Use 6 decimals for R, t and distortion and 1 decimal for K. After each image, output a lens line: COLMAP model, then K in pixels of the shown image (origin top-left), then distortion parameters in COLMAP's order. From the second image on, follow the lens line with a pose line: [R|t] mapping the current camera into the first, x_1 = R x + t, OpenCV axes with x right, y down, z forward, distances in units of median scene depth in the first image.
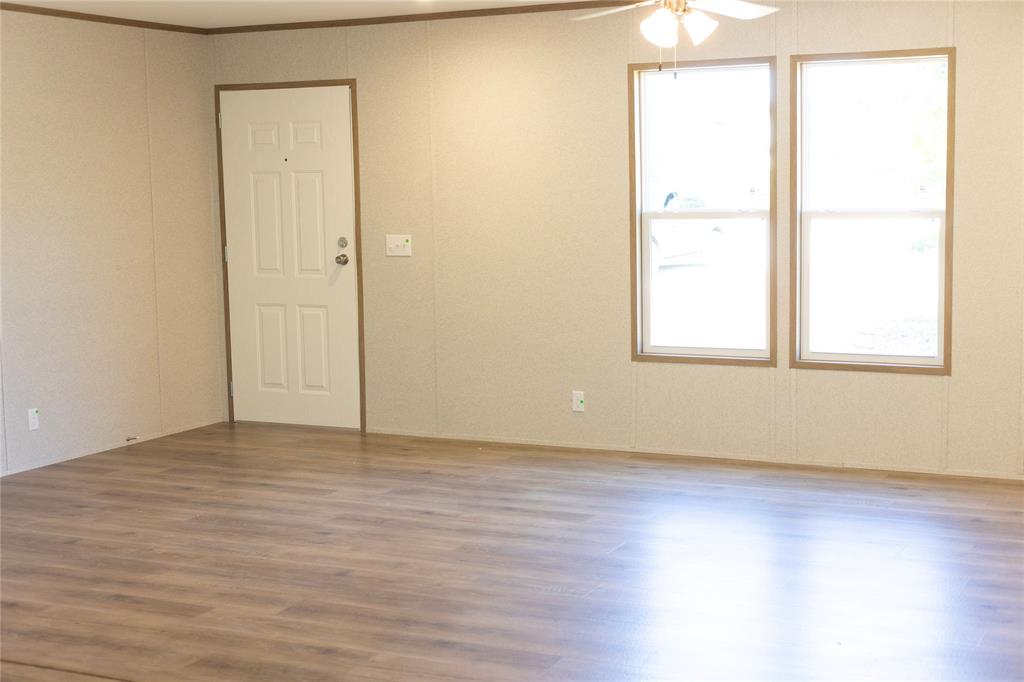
lens RADIAL K [[1481.7, 0, 512.0], [0, 1481.7, 341.0], [0, 0, 1]] dist [0.017713, 0.060892]
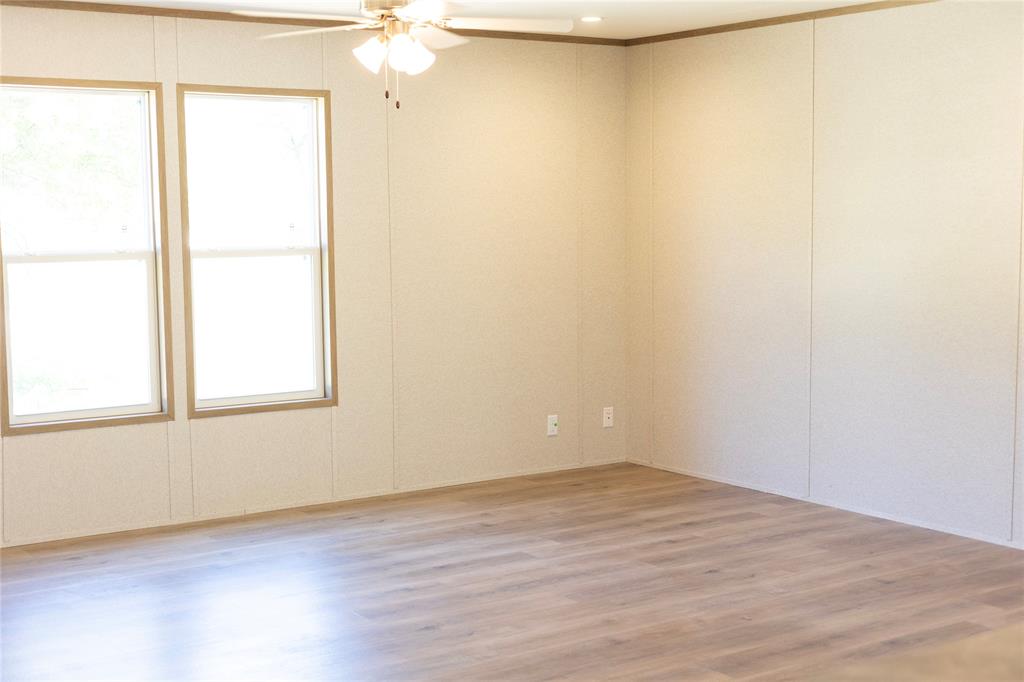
lens RADIAL K [[1528.1, 0, 512.0], [0, 1528.1, 341.0], [0, 0, 1]] dist [0.014070, 0.028022]
pose [[0.478782, -0.059042, 0.875946, -0.591831], [0.106679, 0.994255, 0.008706, -0.018341], [-0.871428, 0.089277, 0.482330, 0.384927]]
